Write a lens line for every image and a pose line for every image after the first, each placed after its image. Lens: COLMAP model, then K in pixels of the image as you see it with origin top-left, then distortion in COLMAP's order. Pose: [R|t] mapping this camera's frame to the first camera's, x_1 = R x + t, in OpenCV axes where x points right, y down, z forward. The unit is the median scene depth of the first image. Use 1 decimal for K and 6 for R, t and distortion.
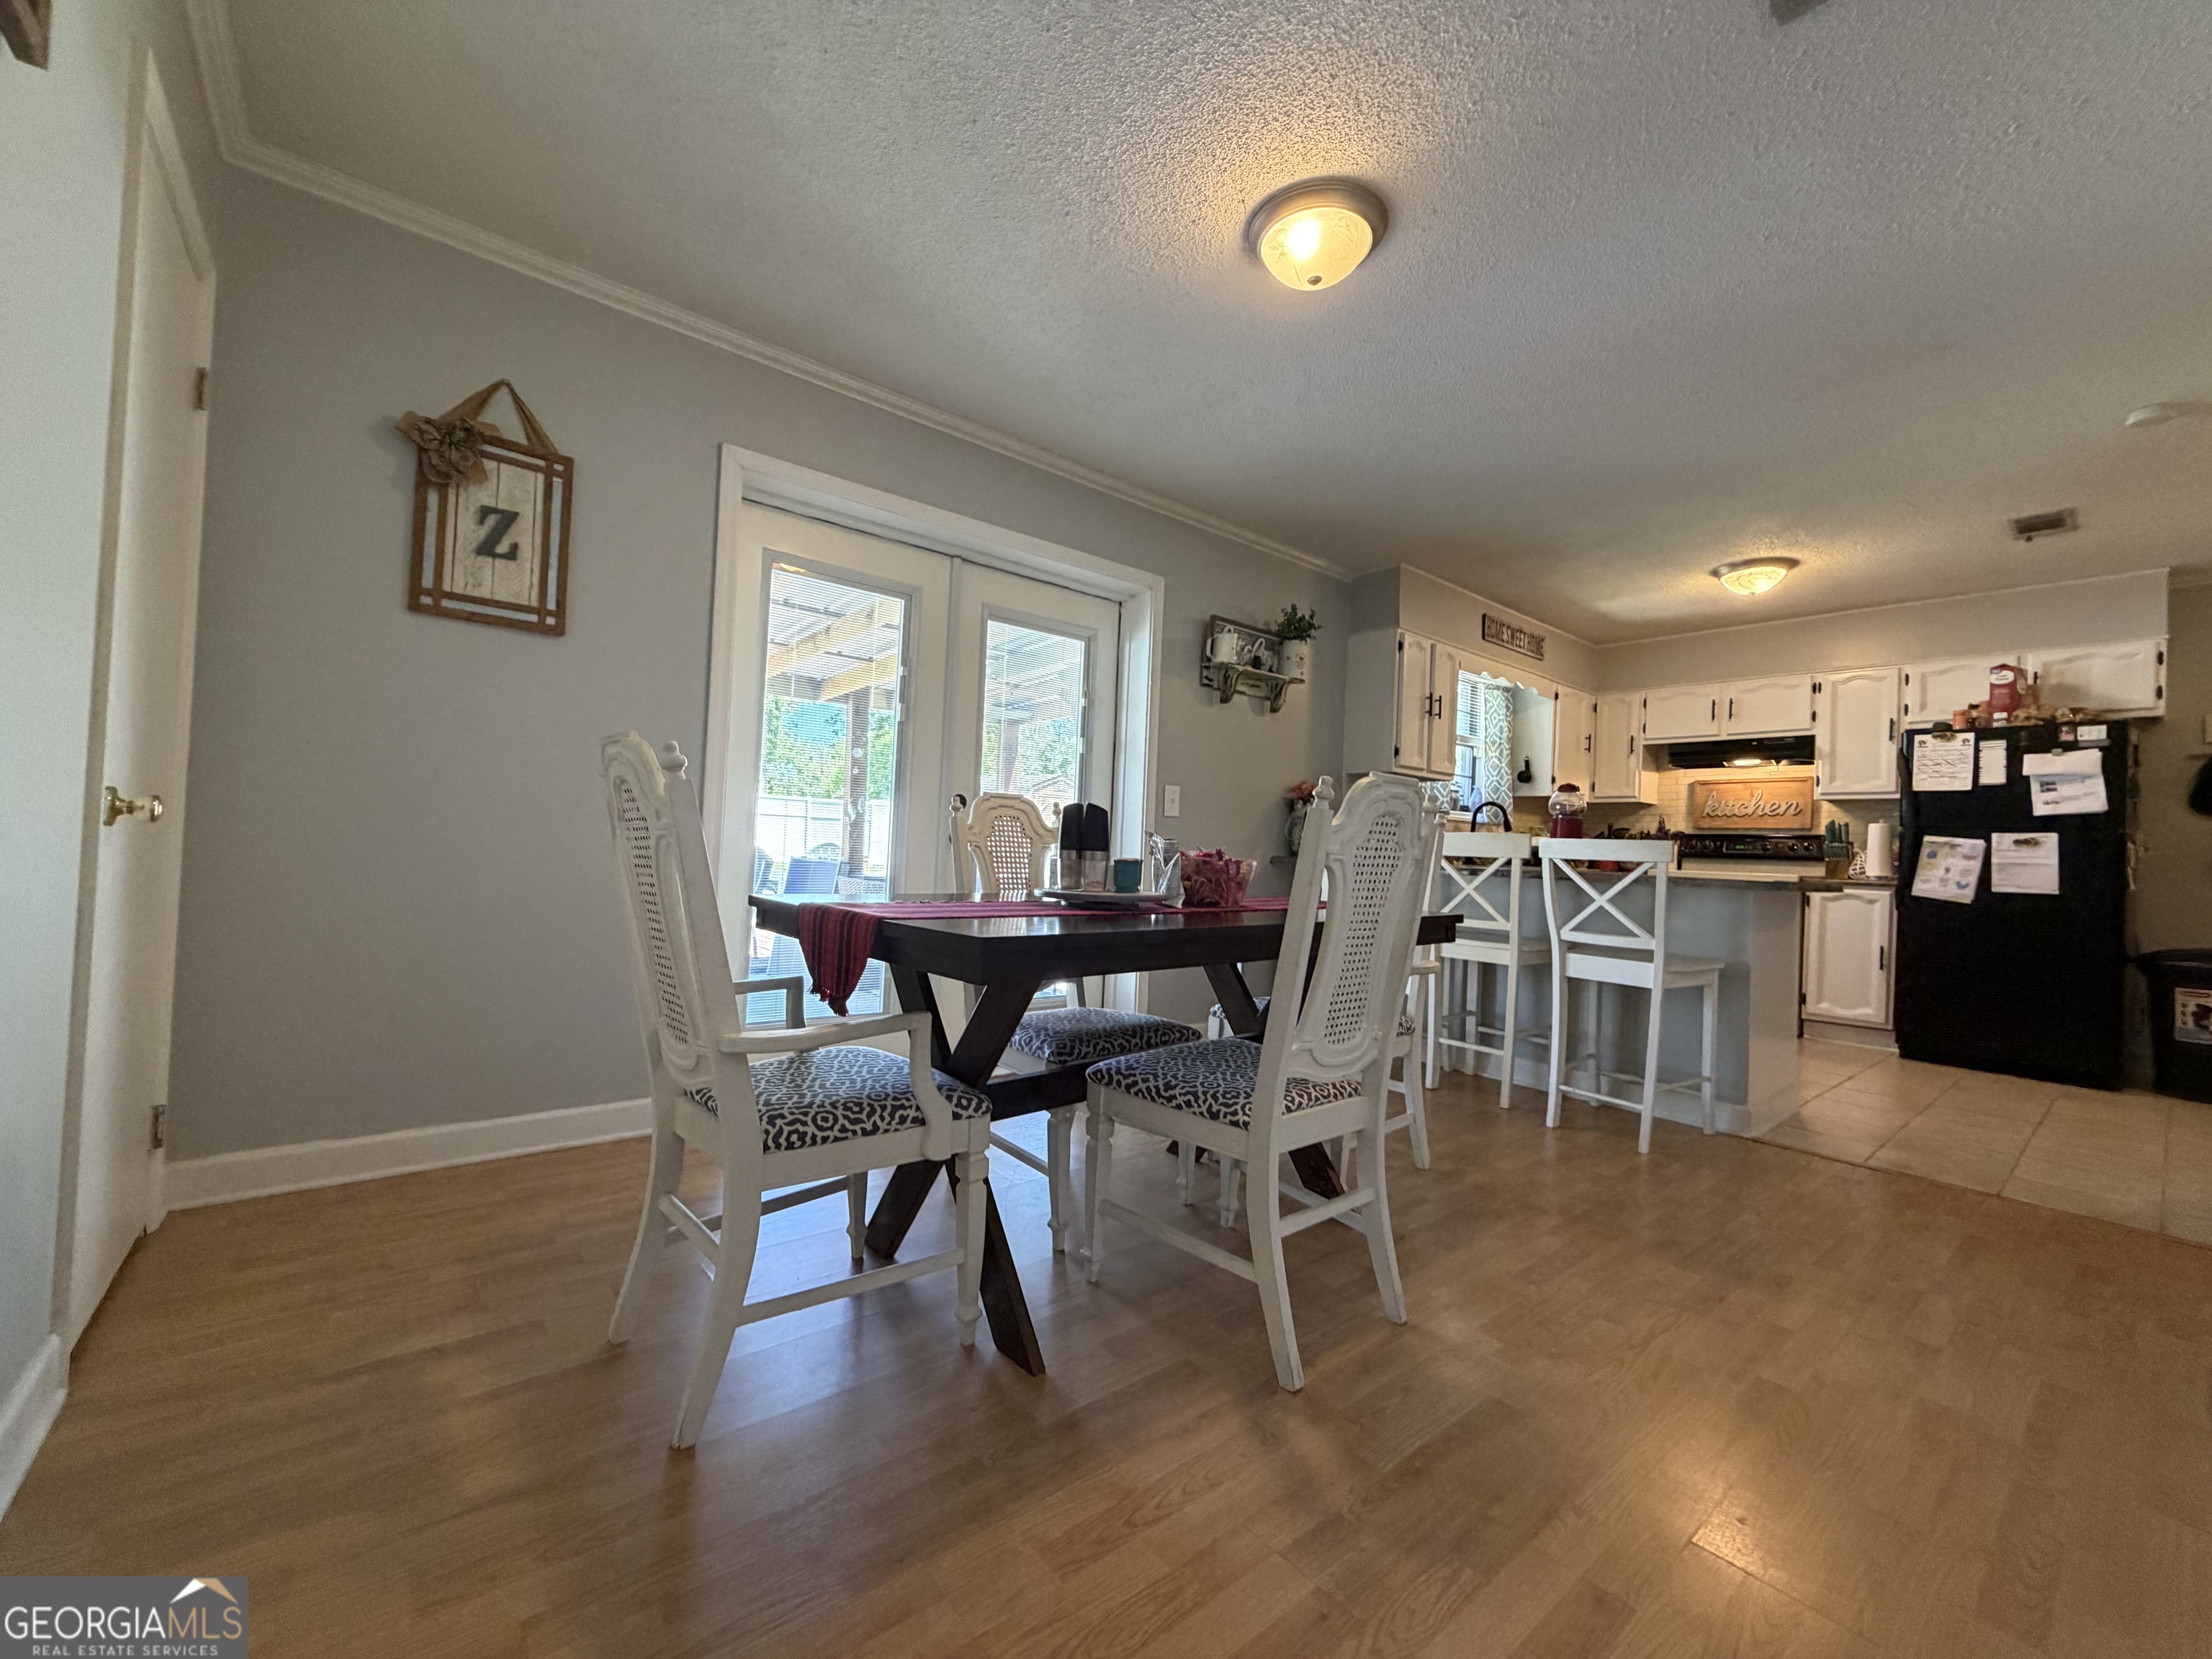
lens RADIAL K [[883.0, 0, 1102.4], [0, 883.0, 833.8], [0, 0, 1]] dist [0.000992, -0.000204]
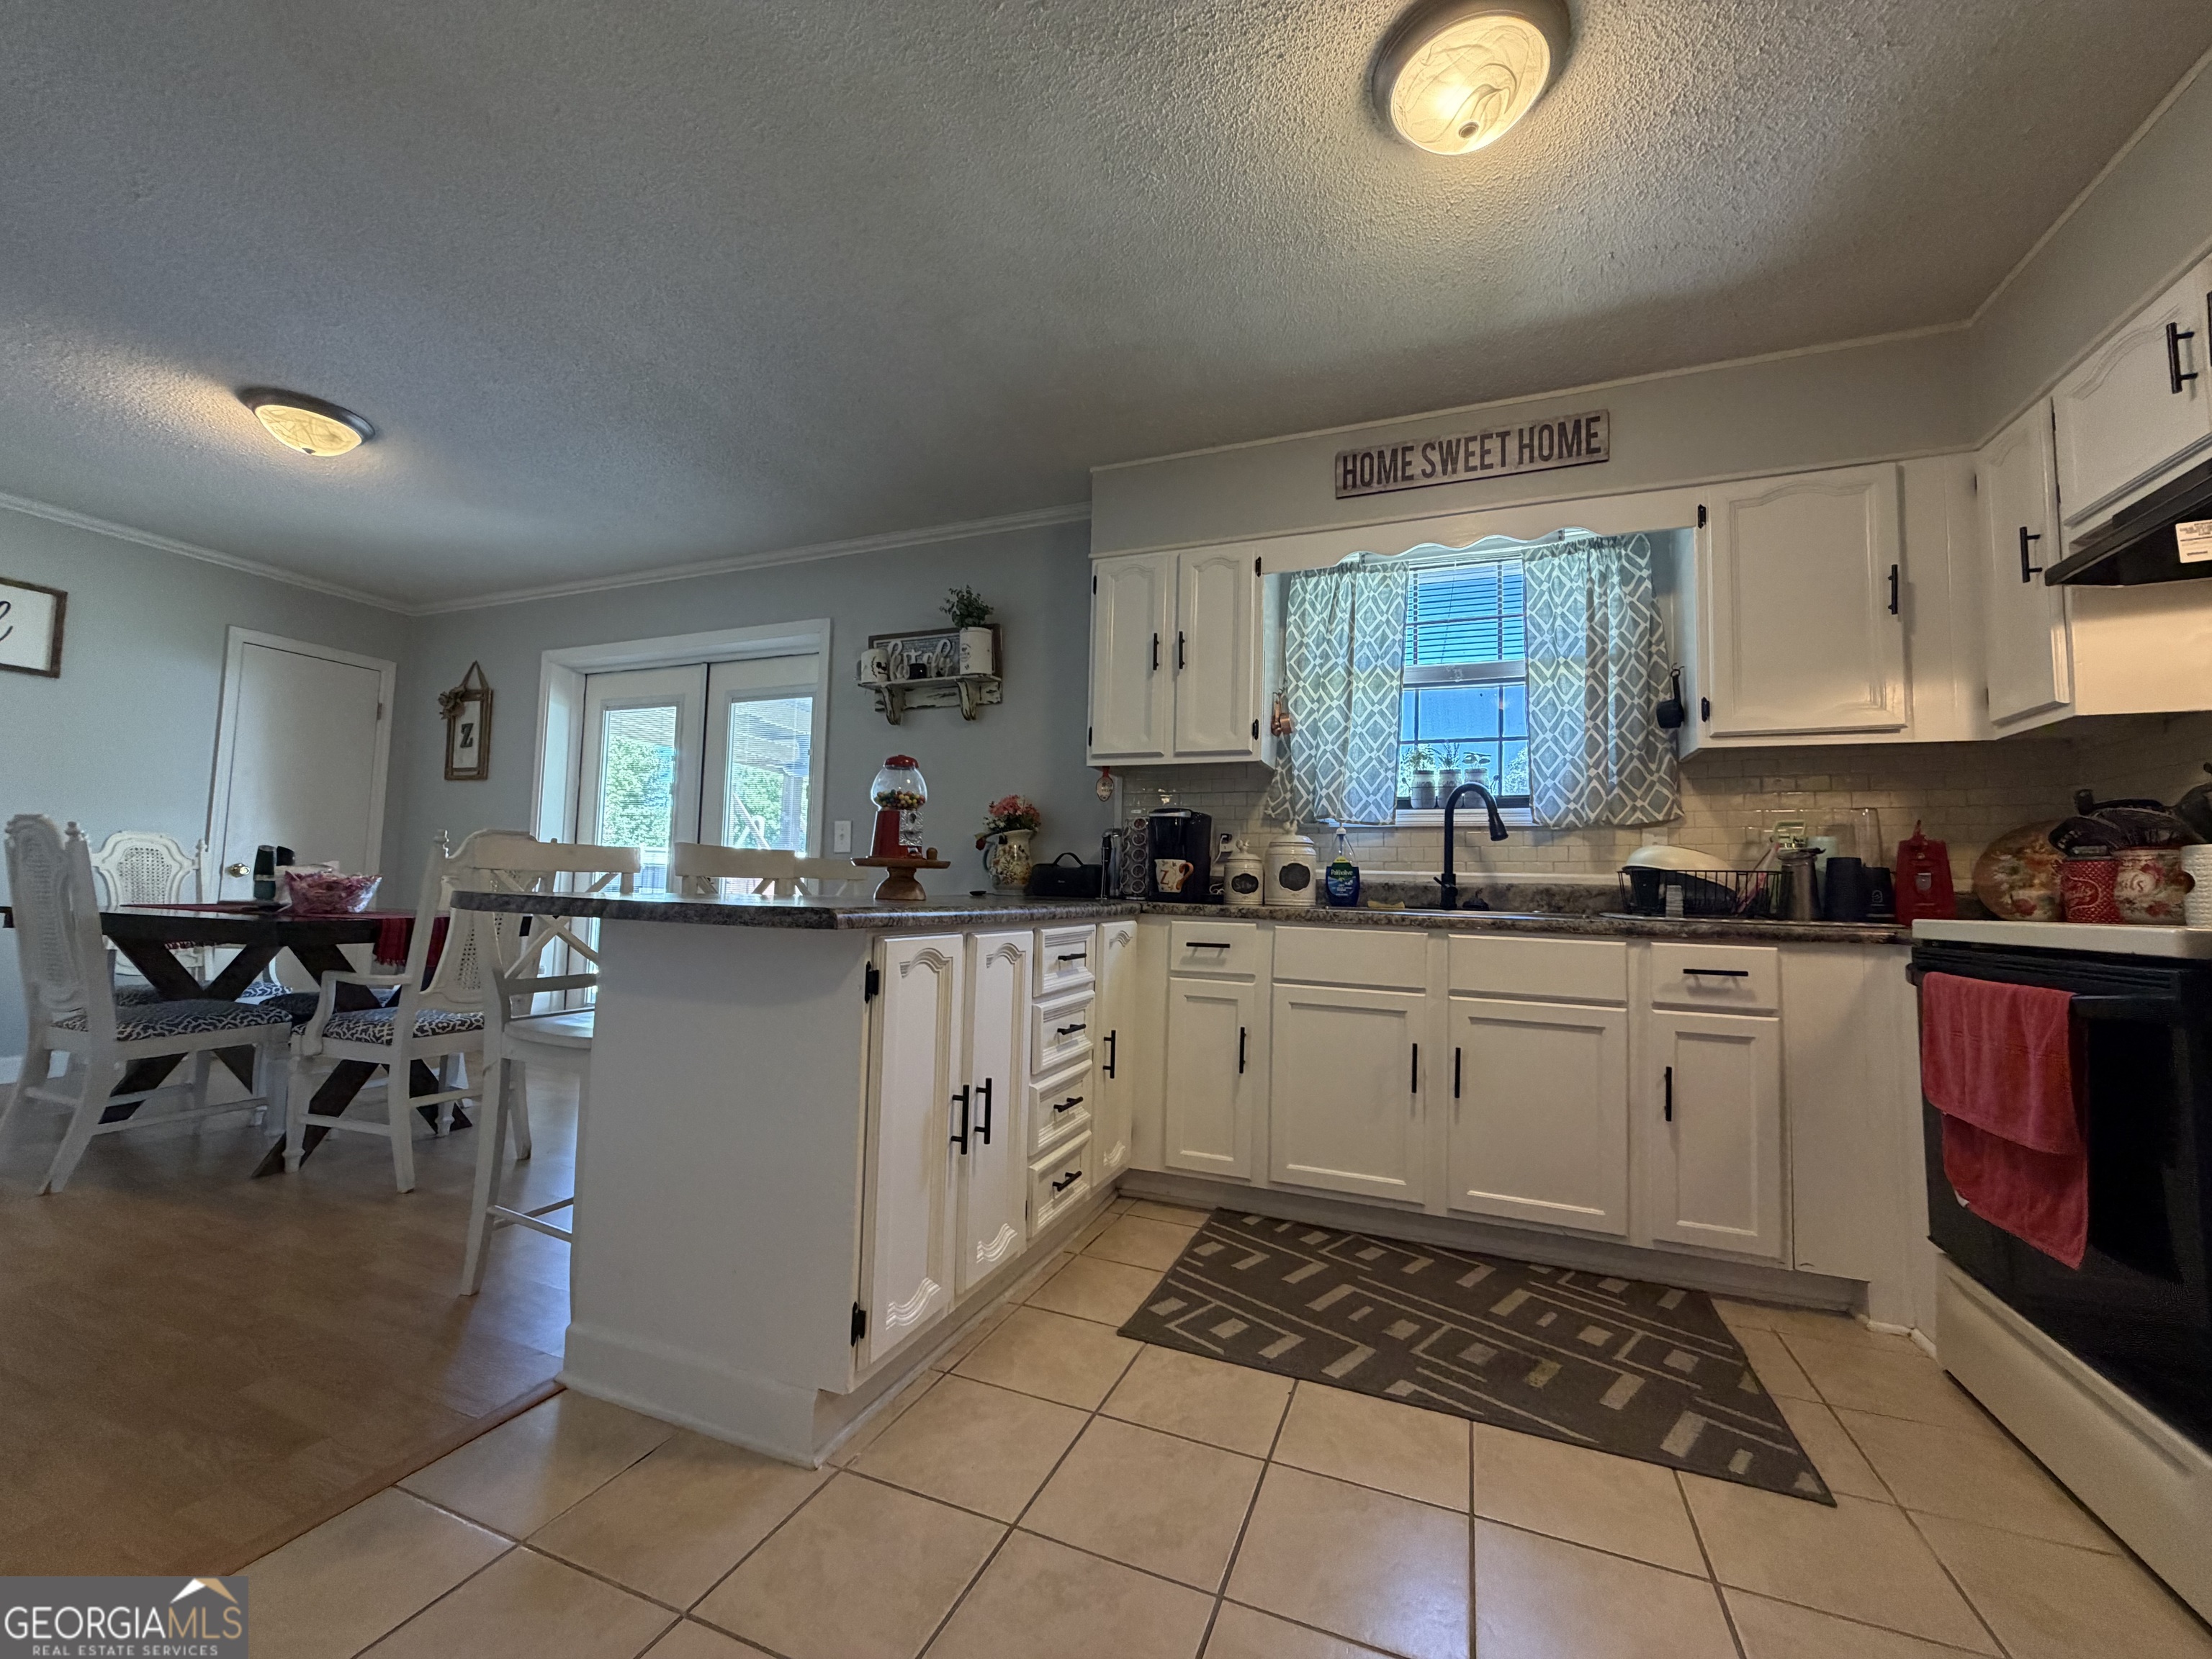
lens RADIAL K [[883.0, 0, 1099.7], [0, 883.0, 831.3], [0, 0, 1]] dist [0.000992, -0.000204]
pose [[0.473245, -0.085573, -0.876765, 0.996147], [0.006441, 0.995580, -0.093693, 0.046970], [0.880907, 0.038692, 0.471704, 0.737427]]
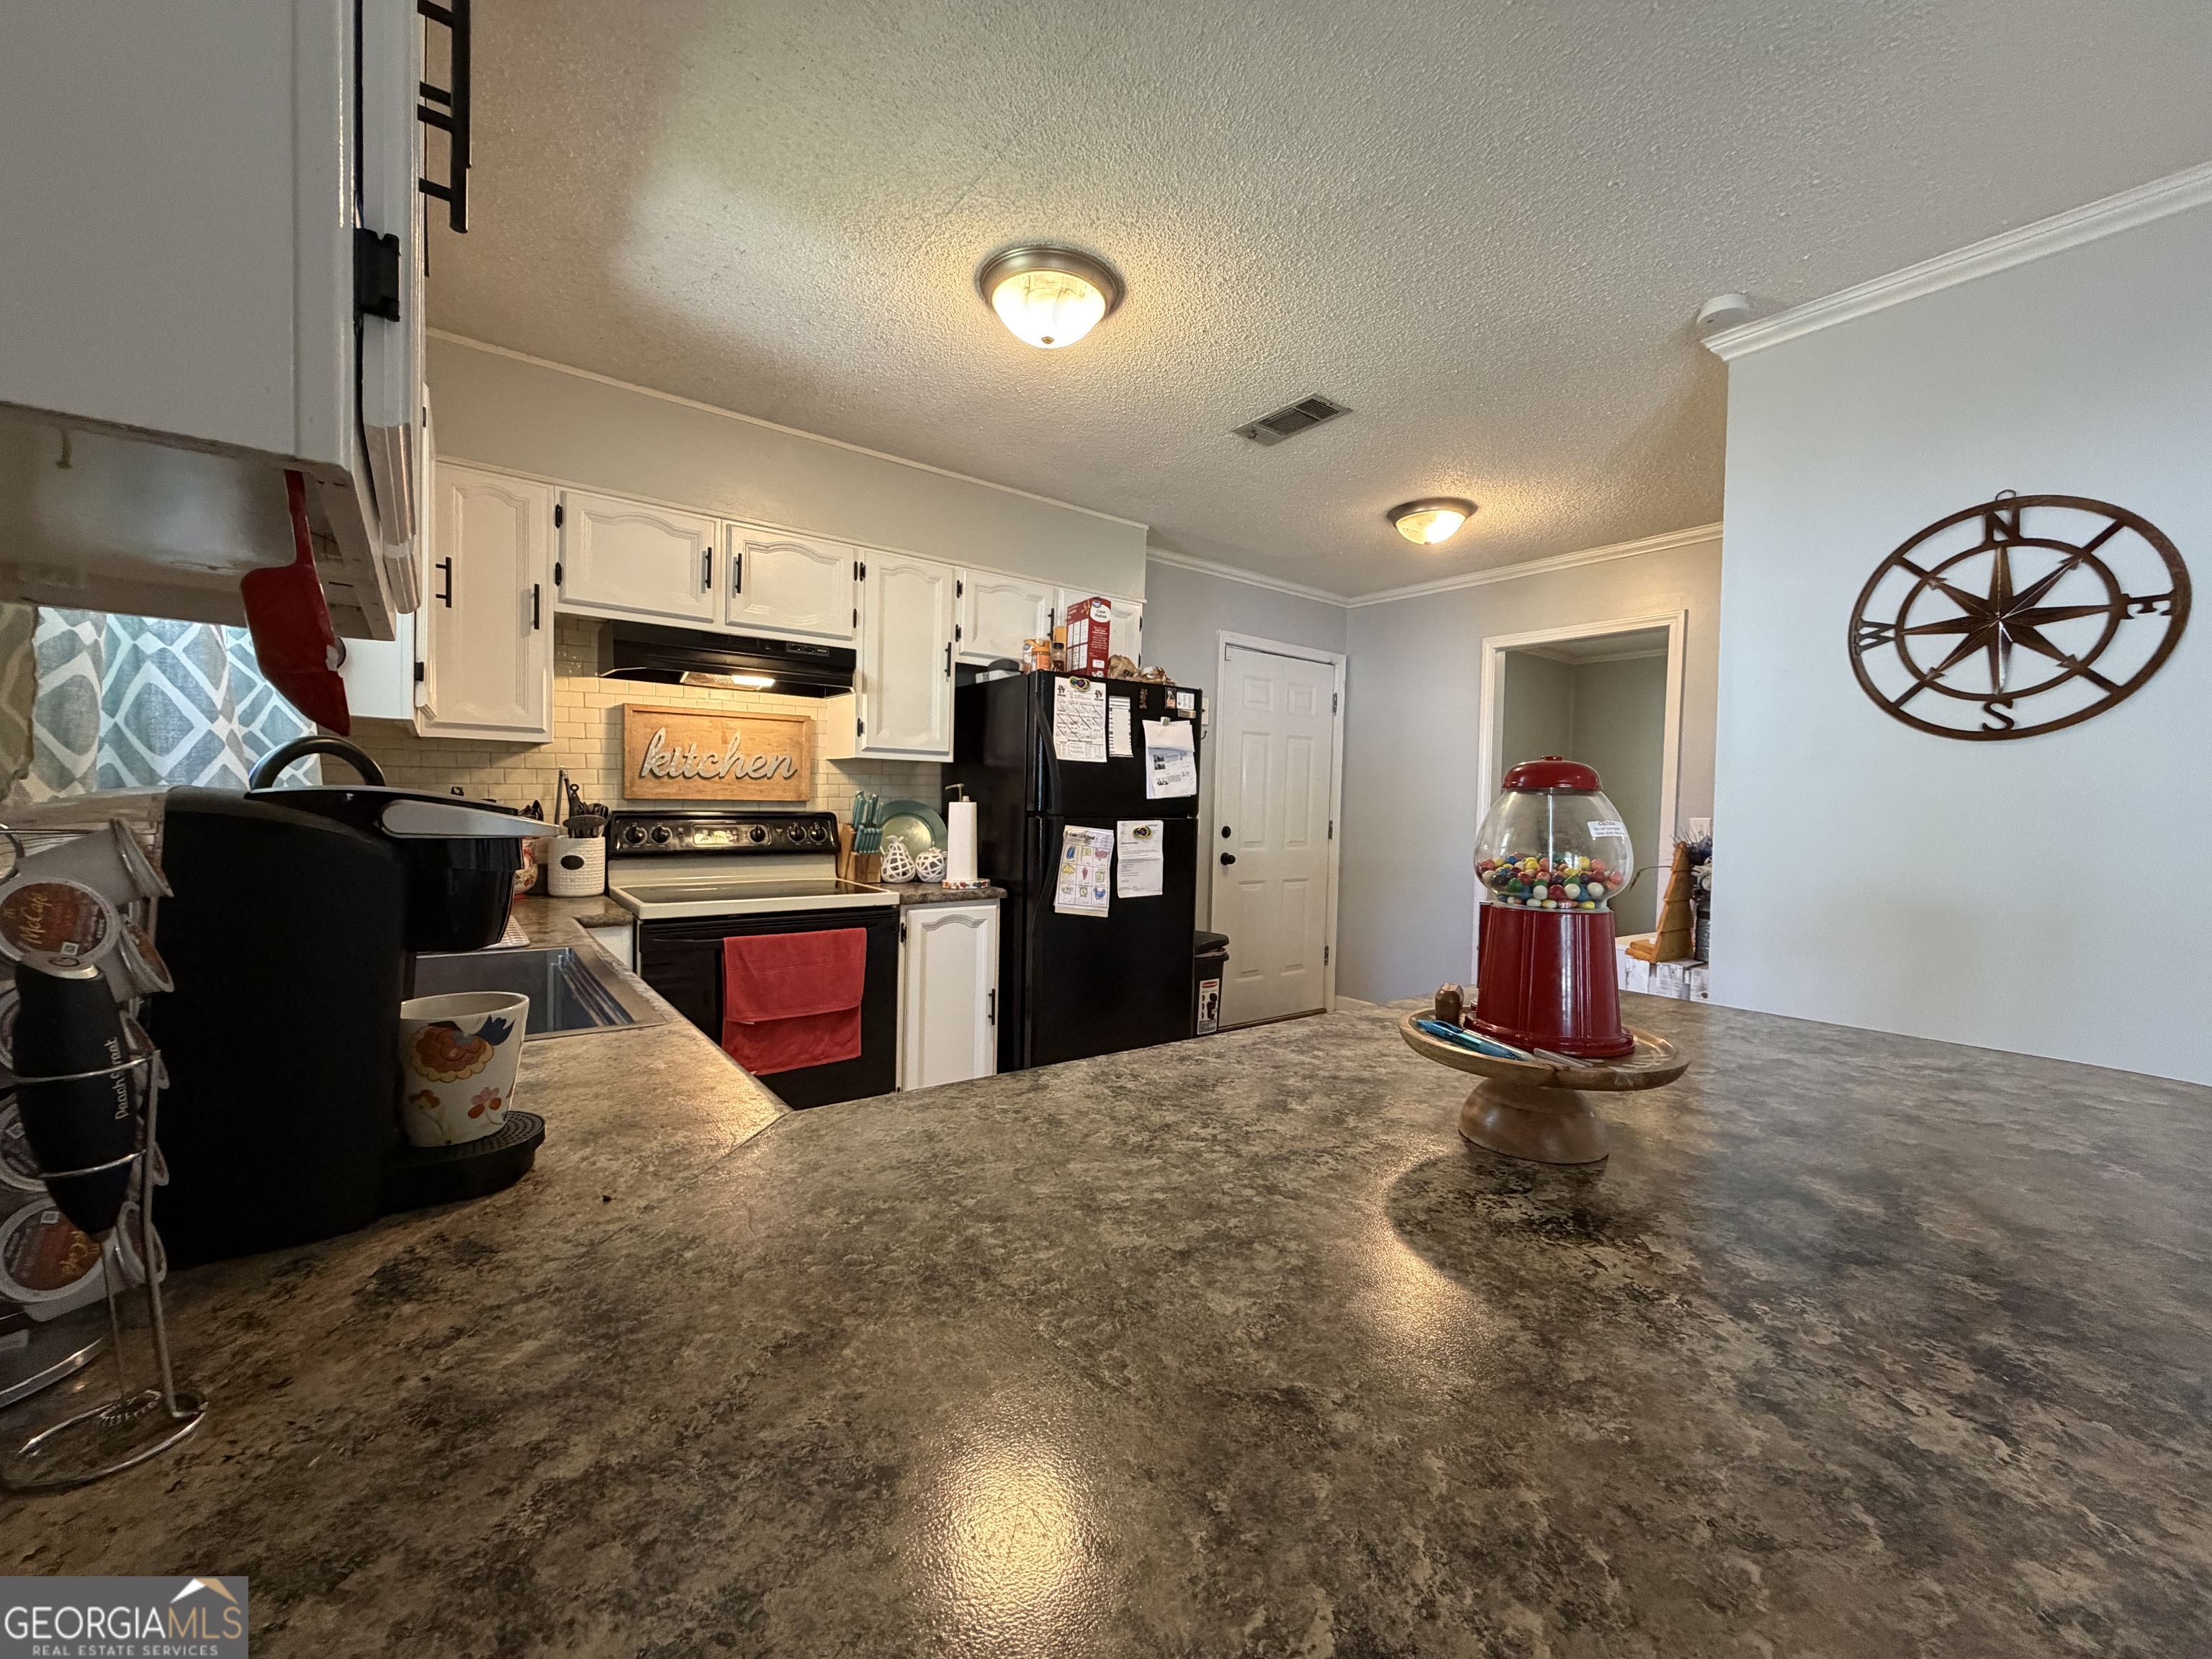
lens RADIAL K [[883.0, 0, 1098.8], [0, 883.0, 829.5], [0, 0, 1]] dist [0.000992, -0.000204]
pose [[0.049468, -0.065924, 0.996598, 0.254137], [-0.034019, 0.997129, 0.067648, -0.044045], [-0.998196, -0.037249, 0.047083, 0.981867]]
